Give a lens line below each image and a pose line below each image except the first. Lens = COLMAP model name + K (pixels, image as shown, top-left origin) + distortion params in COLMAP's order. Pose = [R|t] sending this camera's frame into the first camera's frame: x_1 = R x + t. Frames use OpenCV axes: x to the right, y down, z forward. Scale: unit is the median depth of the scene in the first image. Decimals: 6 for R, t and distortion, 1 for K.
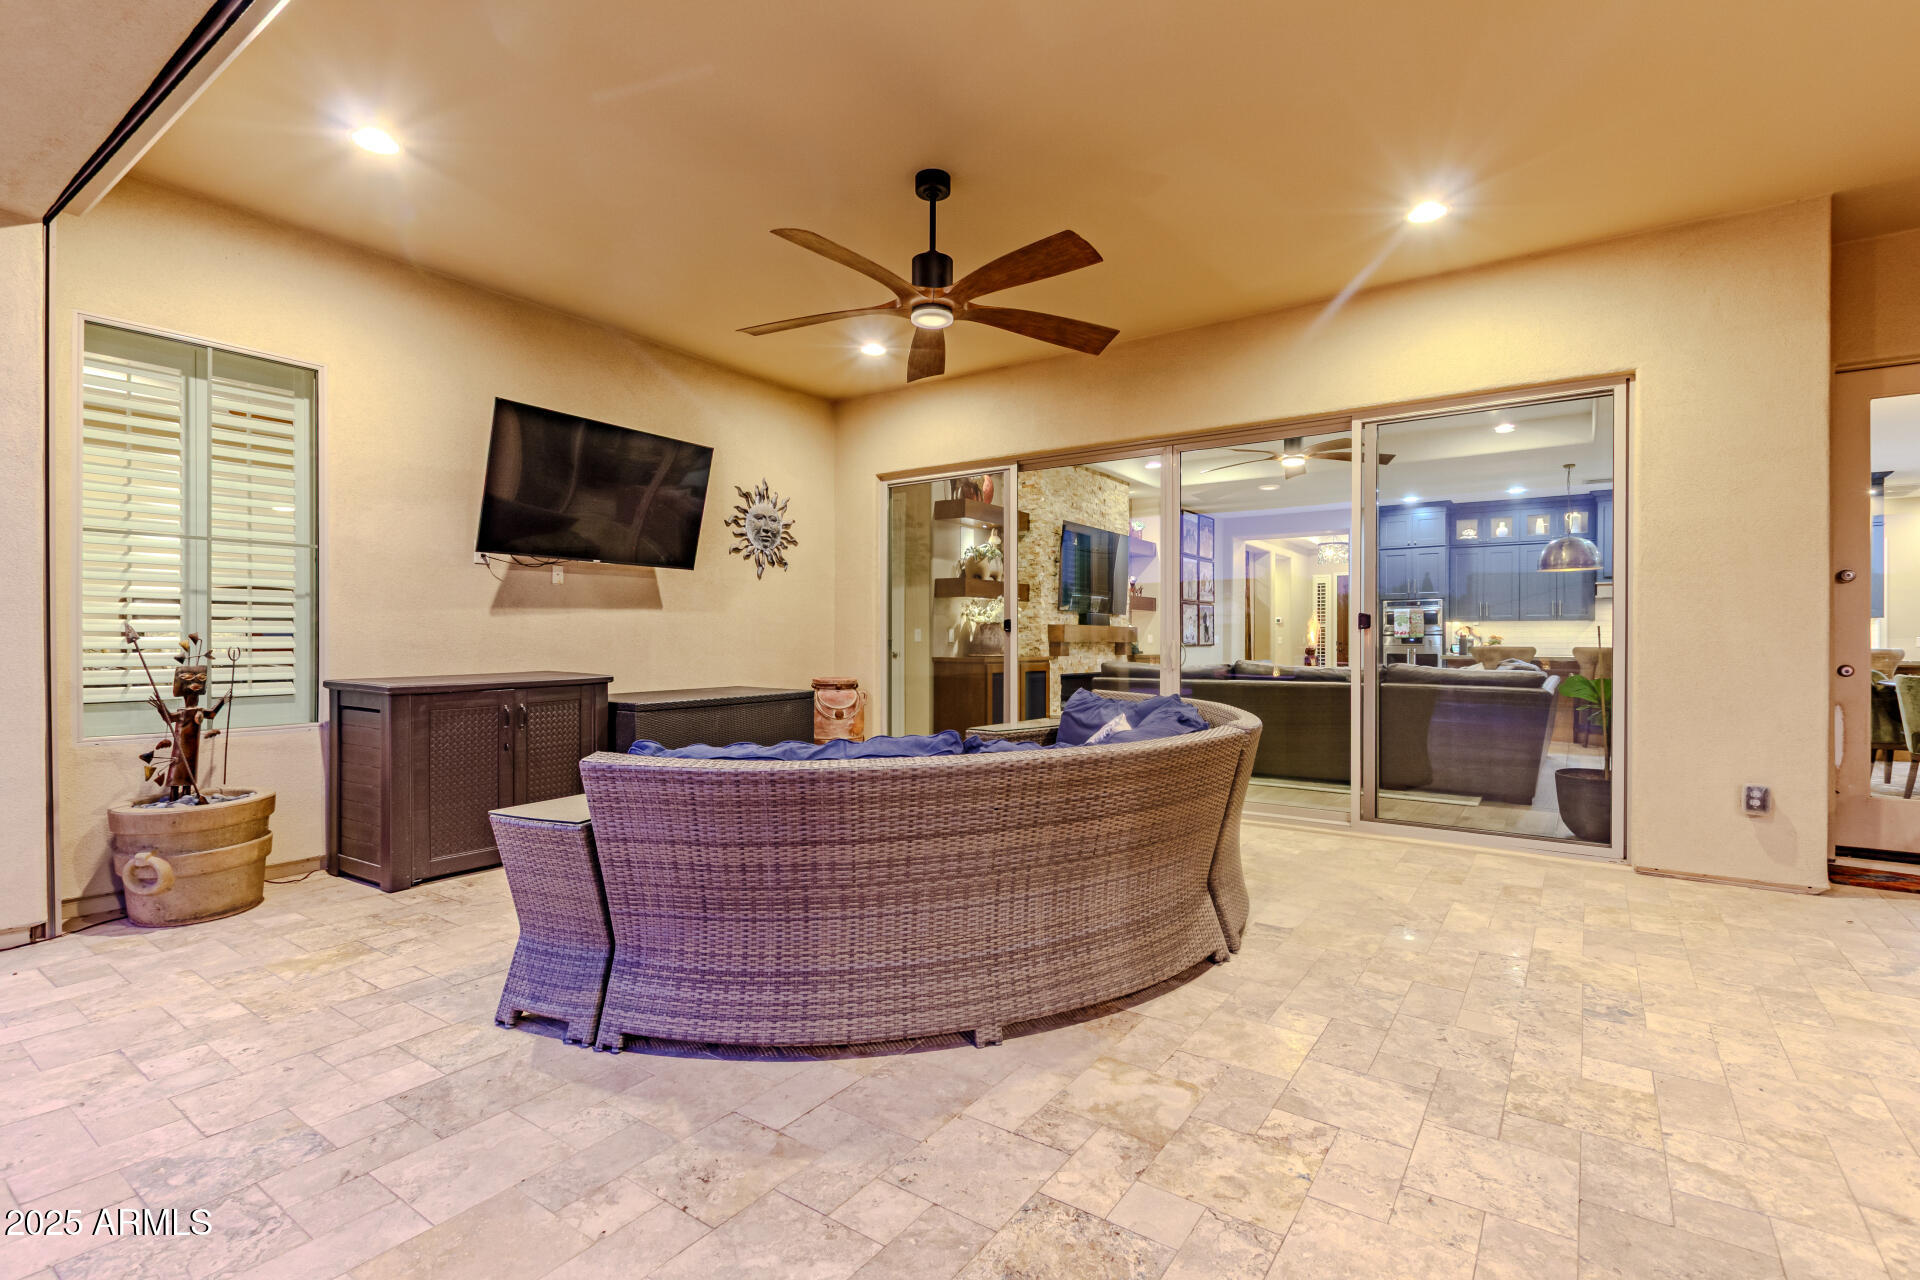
lens RADIAL K [[889.0, 0, 949.5], [0, 889.0, 642.9], [0, 0, 1]] dist [-0.001065, -0.000788]
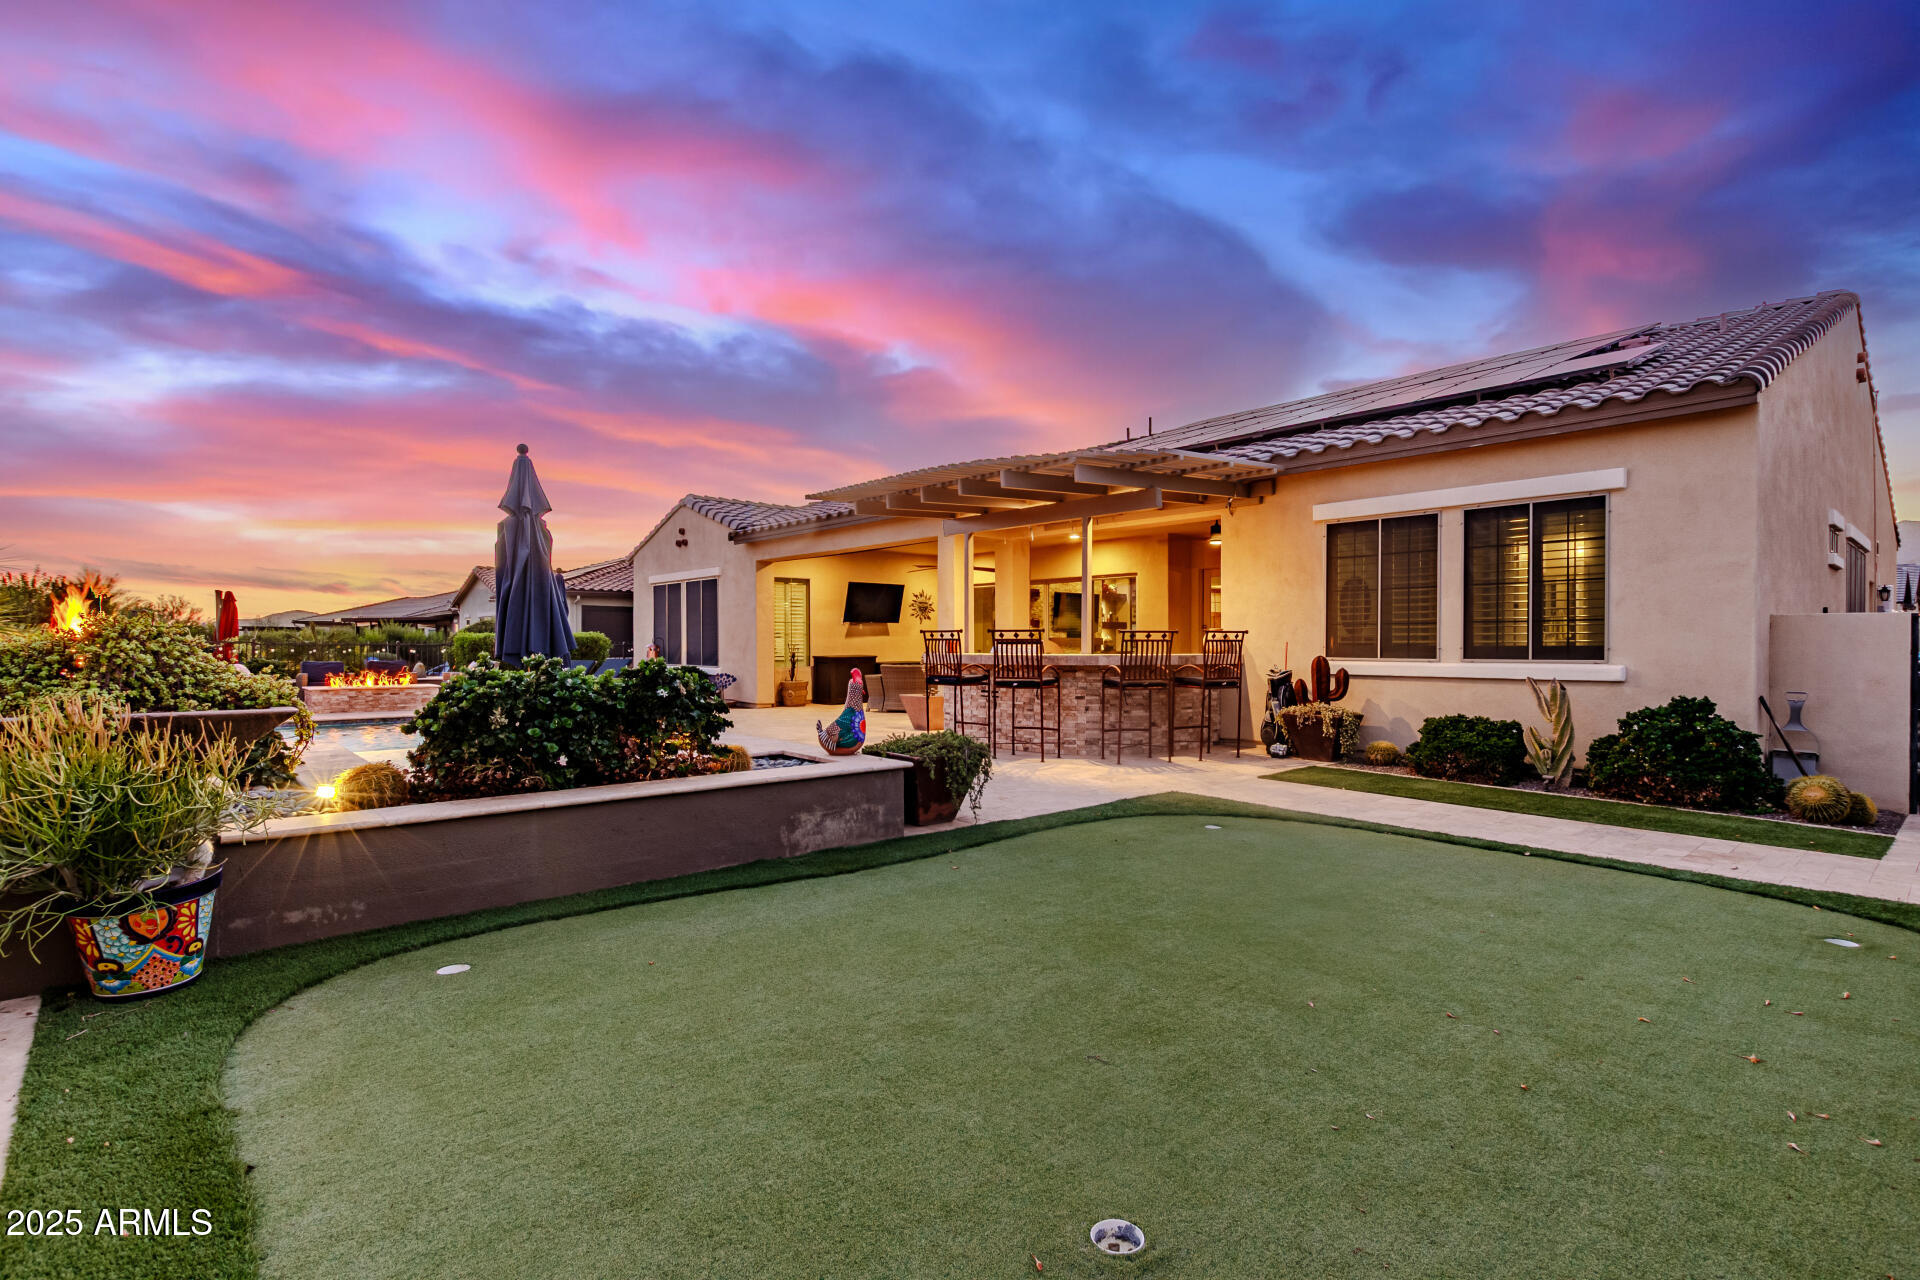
lens RADIAL K [[889.0, 0, 966.2], [0, 889.0, 646.3], [0, 0, 1]] dist [-0.001065, -0.000788]
pose [[0.979964, 0.003336, -0.199148, 0.807785], [-0.002343, 0.999984, 0.005224, -0.024232], [0.199162, -0.004653, 0.979956, -2.866886]]
